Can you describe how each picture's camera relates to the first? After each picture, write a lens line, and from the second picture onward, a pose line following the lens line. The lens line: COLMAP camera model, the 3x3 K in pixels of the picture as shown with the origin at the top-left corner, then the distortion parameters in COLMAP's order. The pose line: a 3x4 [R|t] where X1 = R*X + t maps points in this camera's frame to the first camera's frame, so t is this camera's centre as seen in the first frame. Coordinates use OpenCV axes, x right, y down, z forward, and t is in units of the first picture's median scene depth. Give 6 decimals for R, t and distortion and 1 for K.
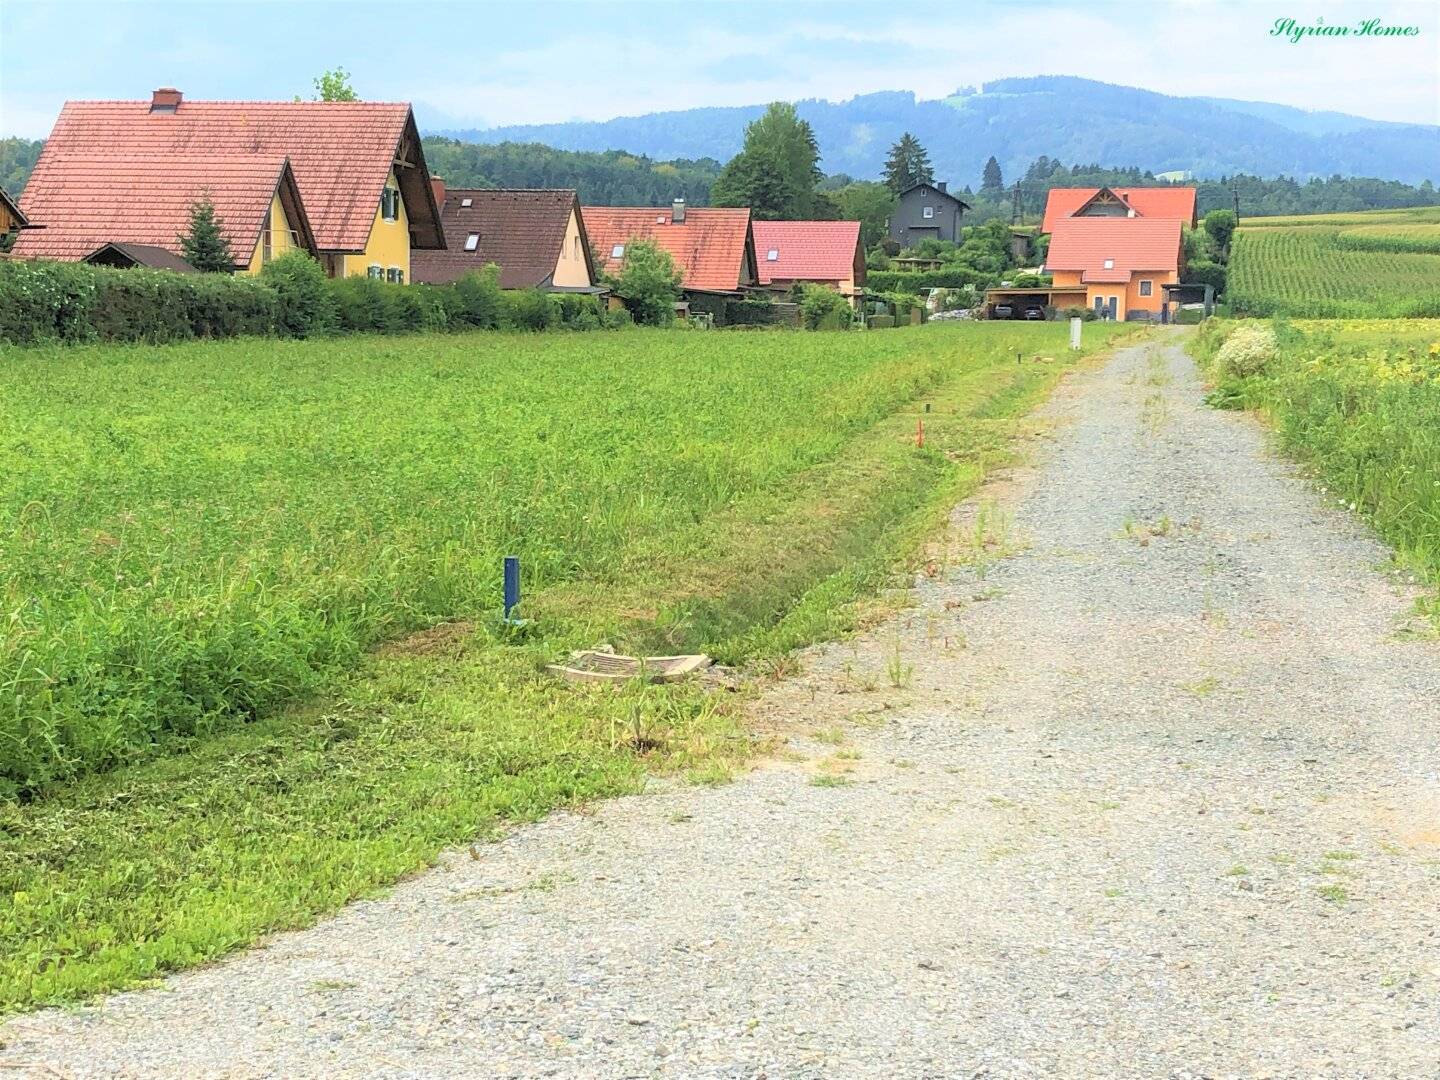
lens RADIAL K [[2474.5, 0, 720.0], [0, 2474.5, 540.0], [0, 0, 1]] dist [0.078968, 0.055018]
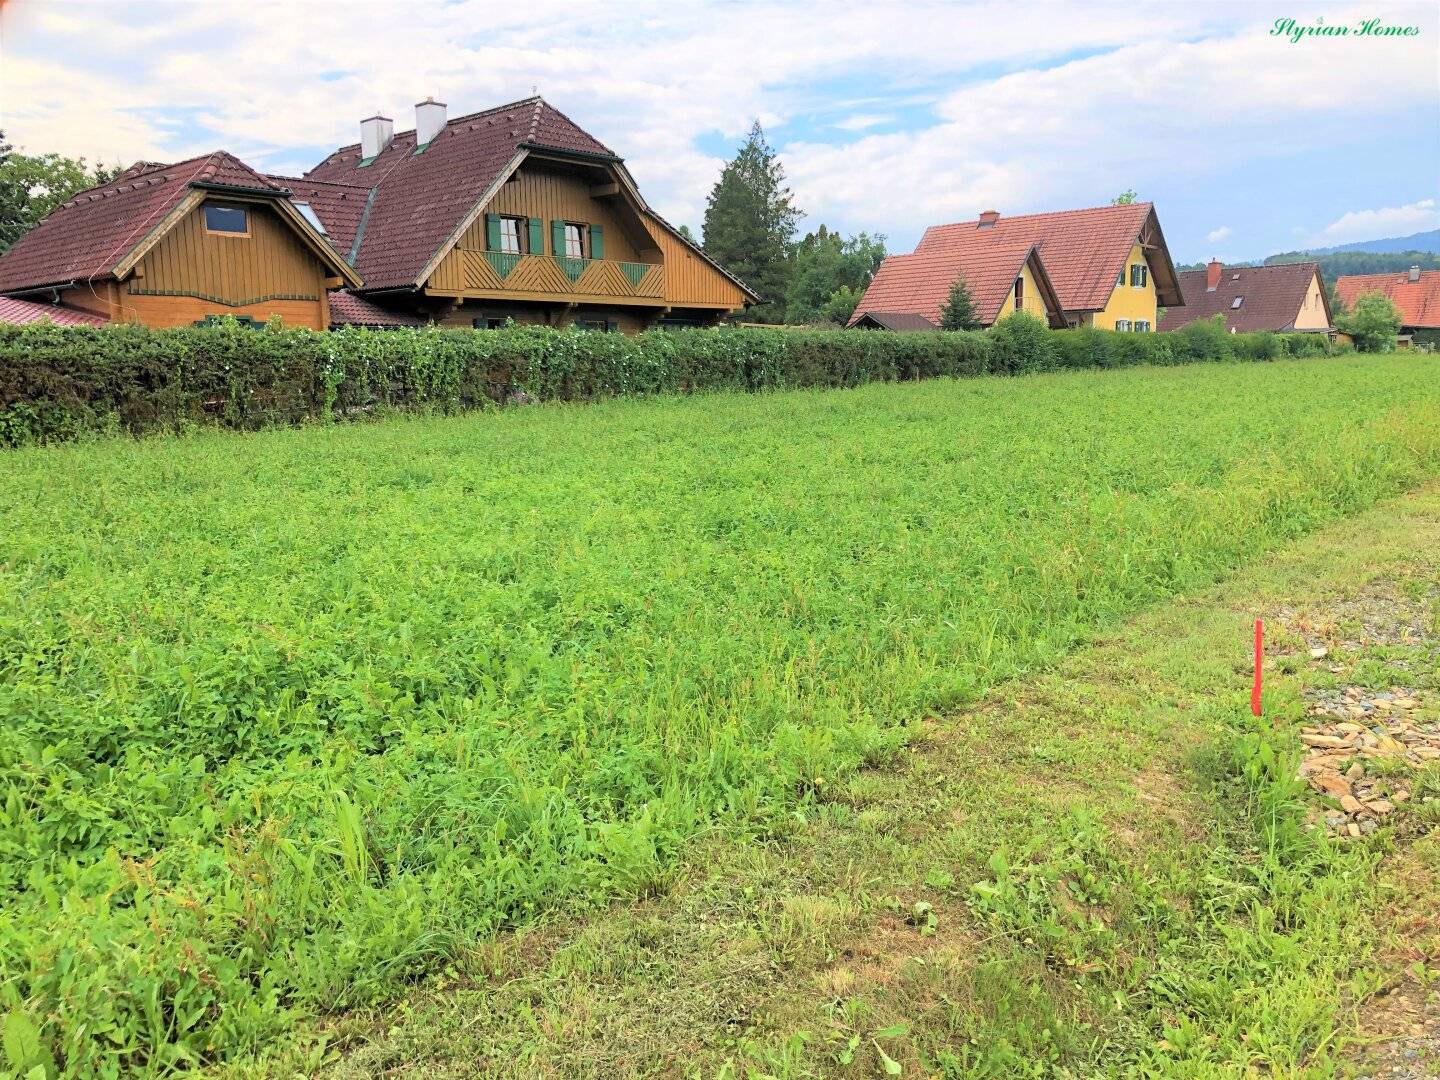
lens RADIAL K [[1155.0, 0, 661.5], [0, 1155.0, 543.8], [0, 0, 1]] dist [0.012031, 0.003664]
pose [[0.822828, 0.058158, -0.565307, 0.027530], [-0.018964, 0.997006, 0.074969, -0.026080], [0.567974, -0.050966, 0.821467, 0.286332]]
